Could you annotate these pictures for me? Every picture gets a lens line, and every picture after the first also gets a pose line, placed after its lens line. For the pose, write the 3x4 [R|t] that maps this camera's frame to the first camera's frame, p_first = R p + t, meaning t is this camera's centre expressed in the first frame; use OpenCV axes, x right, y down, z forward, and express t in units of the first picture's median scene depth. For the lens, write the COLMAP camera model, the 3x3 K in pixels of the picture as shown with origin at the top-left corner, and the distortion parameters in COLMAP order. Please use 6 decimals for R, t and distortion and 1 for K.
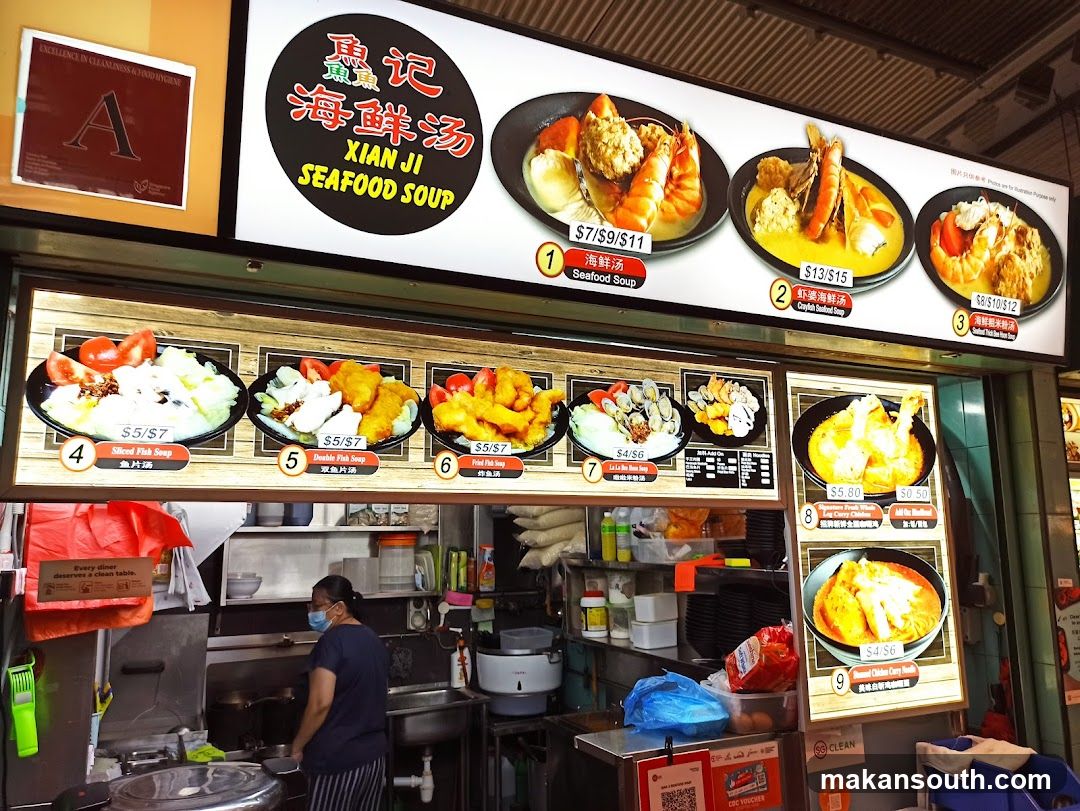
lens RADIAL K [[800.8, 0, 540.0], [0, 800.8, 405.5], [0, 0, 1]] dist [0.074267, -0.099297]
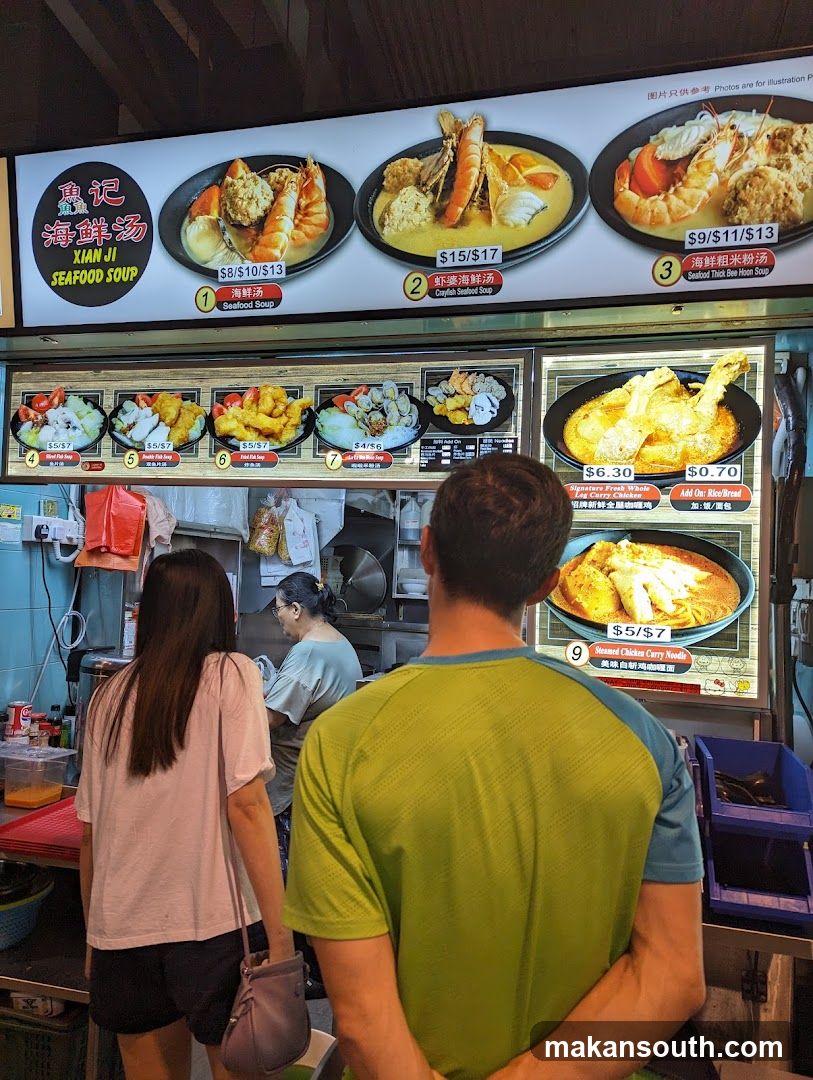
lens RADIAL K [[764.8, 0, 393.9], [0, 764.8, 556.7], [0, 0, 1]] dist [0.058587, -0.051242]
pose [[0.756256, 0.019206, -0.653994, 1.021552], [0.057128, 0.993813, 0.095246, 0.134798], [0.651777, -0.109391, 0.750480, 0.152041]]
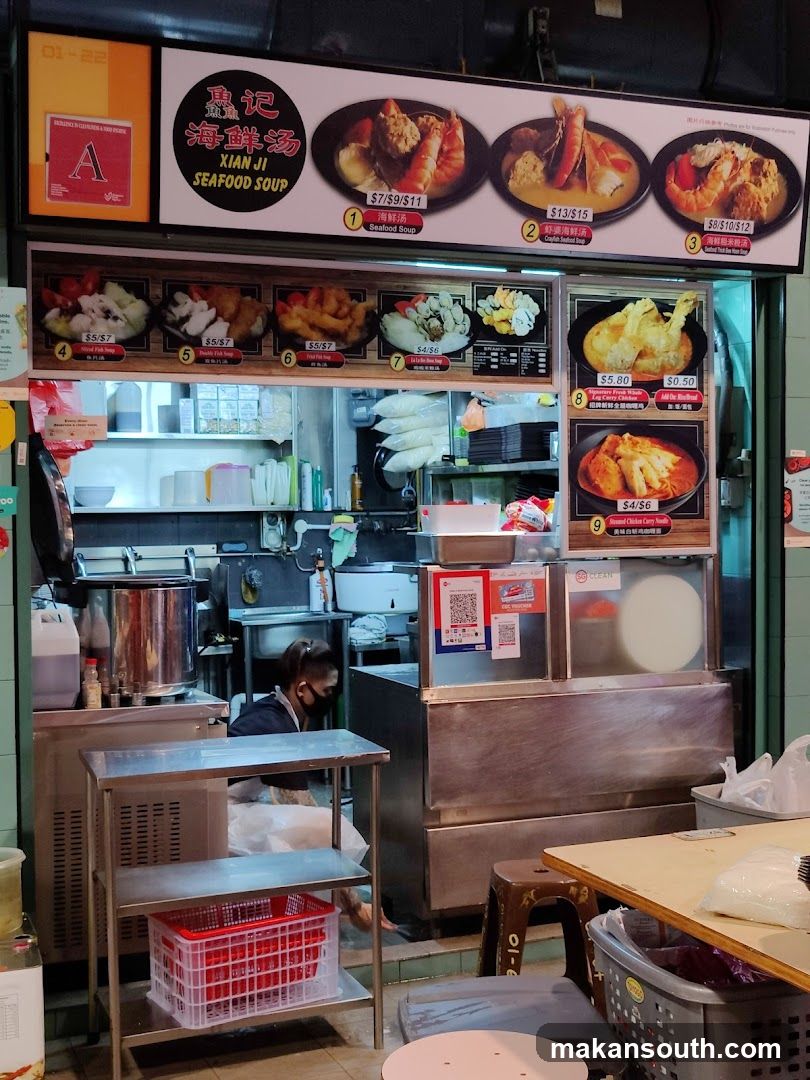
lens RADIAL K [[1453.3, 0, 411.0], [0, 1453.3, 537.5], [0, 0, 1]] dist [-0.006110, 0.095834]
pose [[0.998712, 0.001172, -0.050716, 0.232478], [0.008254, 0.982659, 0.185236, -0.089328], [0.050053, -0.185416, 0.981384, -1.586489]]
